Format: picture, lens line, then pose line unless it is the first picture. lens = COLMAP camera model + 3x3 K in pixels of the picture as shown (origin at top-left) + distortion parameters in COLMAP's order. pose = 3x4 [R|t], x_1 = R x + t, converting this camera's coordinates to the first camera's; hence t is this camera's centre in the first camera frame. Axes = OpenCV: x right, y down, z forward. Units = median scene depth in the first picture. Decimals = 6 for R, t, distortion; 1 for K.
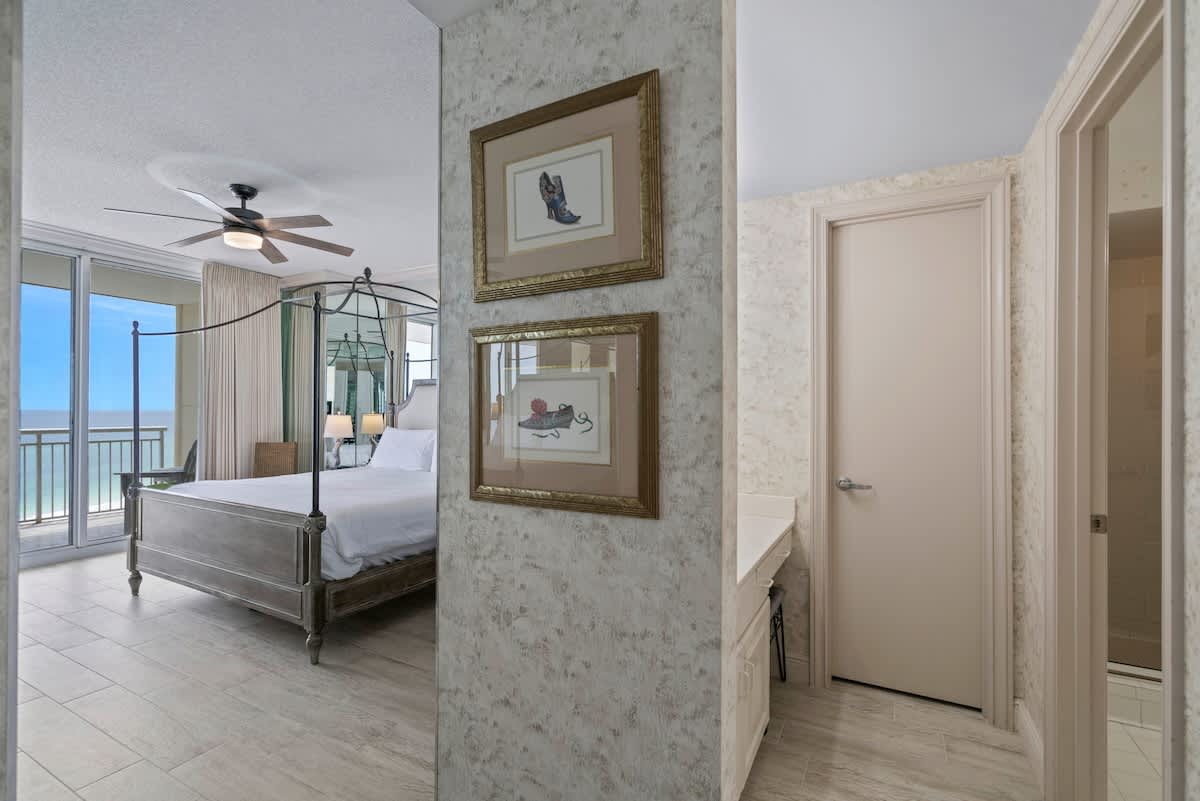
lens RADIAL K [[538.9, 0, 592.3], [0, 538.9, 403.8], [0, 0, 1]] dist [0.000277, 0.000042]
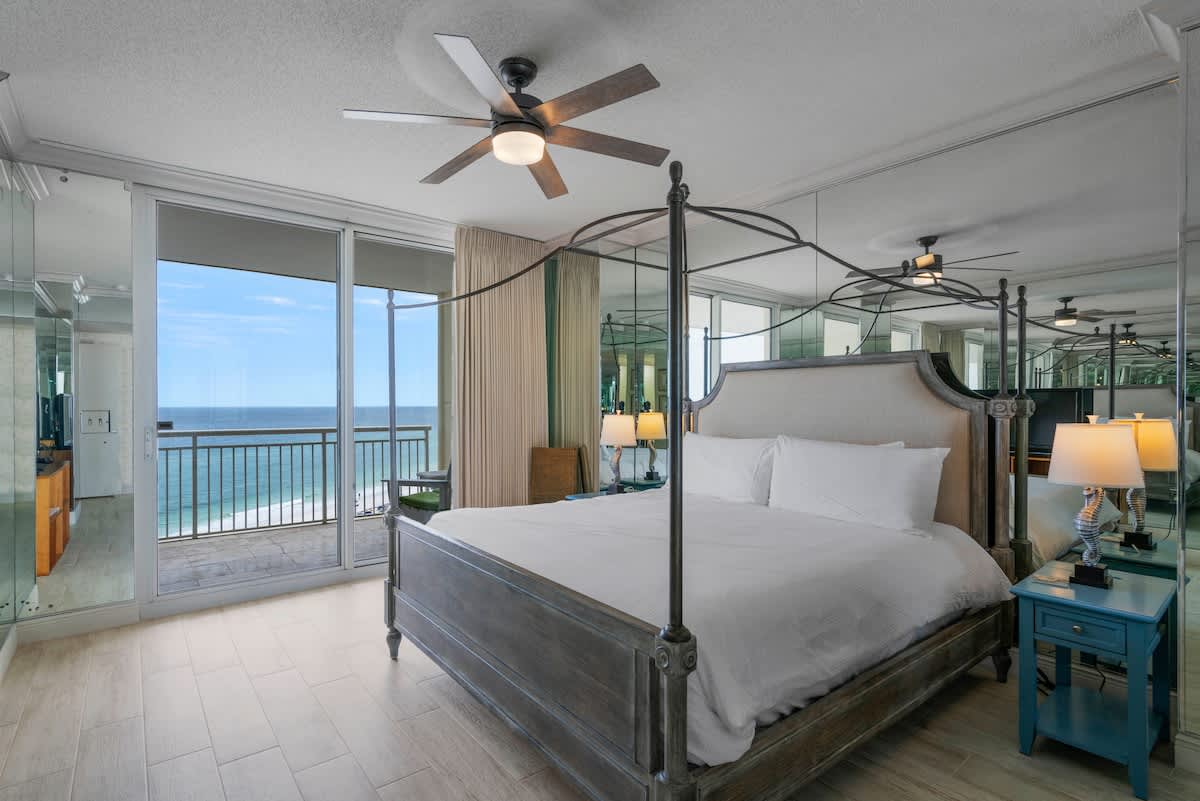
lens RADIAL K [[538.9, 0, 592.3], [0, 538.9, 403.8], [0, 0, 1]] dist [0.000277, 0.000042]
pose [[0.927516, -0.004857, -0.373752, -0.328558], [0.008032, 0.999944, 0.006938, -0.000342], [0.373697, -0.009437, 0.927503, 0.434179]]
